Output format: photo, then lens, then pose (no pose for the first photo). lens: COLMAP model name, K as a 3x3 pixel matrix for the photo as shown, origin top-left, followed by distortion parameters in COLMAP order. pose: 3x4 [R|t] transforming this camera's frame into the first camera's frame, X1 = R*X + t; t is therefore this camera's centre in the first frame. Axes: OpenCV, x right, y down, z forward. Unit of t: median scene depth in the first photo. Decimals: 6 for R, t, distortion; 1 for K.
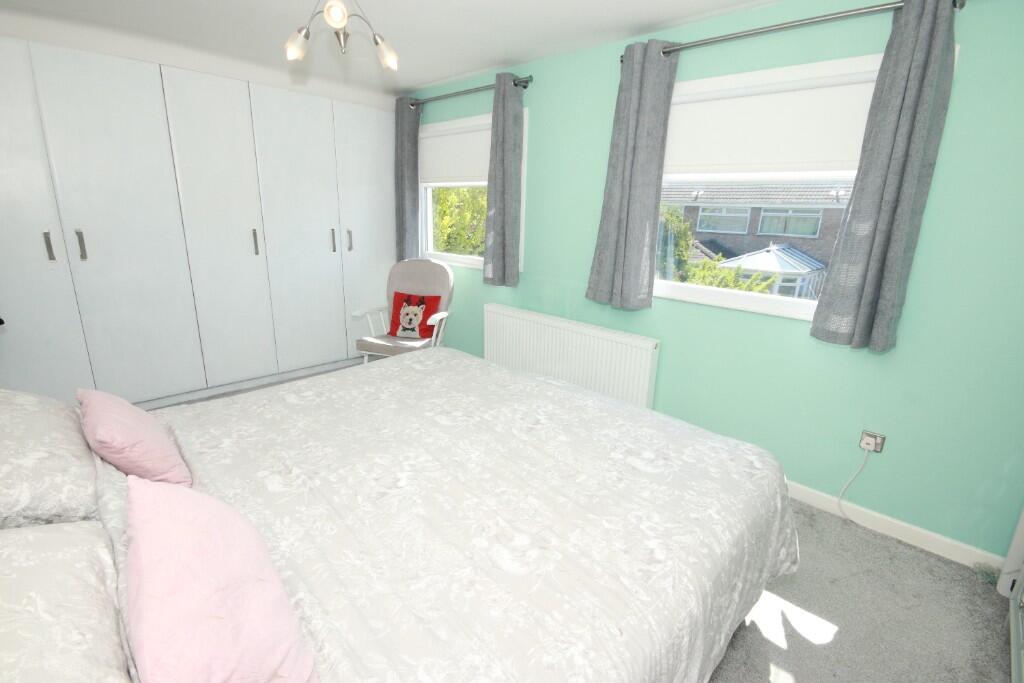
lens RADIAL K [[471.2, 0, 512.0], [0, 471.2, 341.5], [0, 0, 1]] dist [-0.002395, -0.000371]
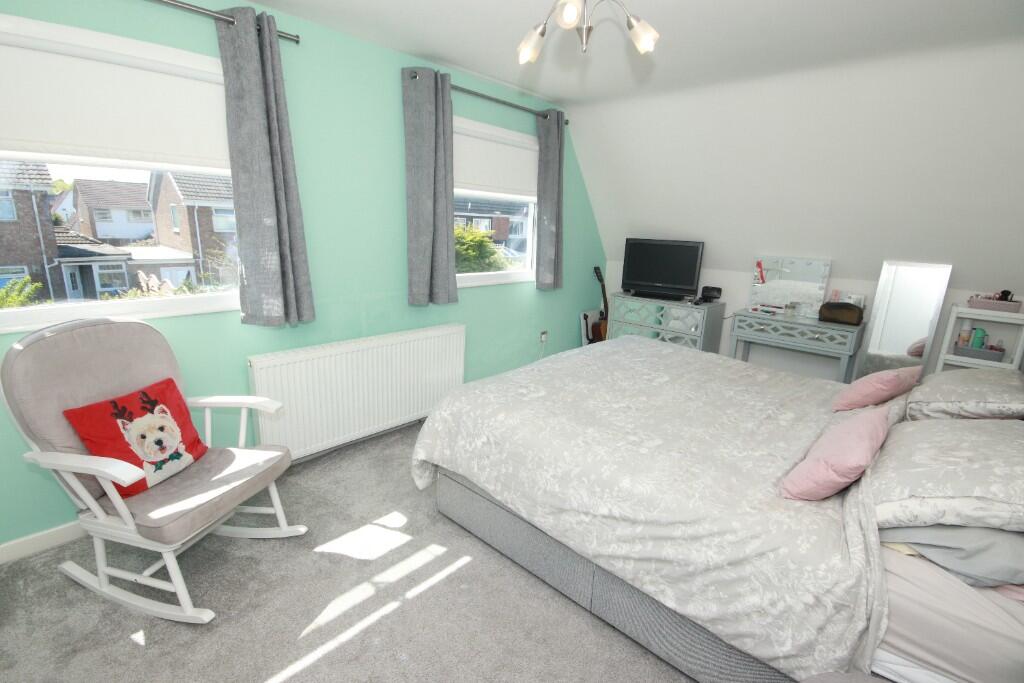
lens RADIAL K [[471.2, 0, 512.0], [0, 471.2, 341.5], [0, 0, 1]] dist [-0.002395, -0.000371]
pose [[0.005792, -0.278226, 0.960498, -0.737583], [0.234445, 0.934121, 0.269172, -0.213829], [-0.972112, 0.223625, 0.070639, 0.660131]]
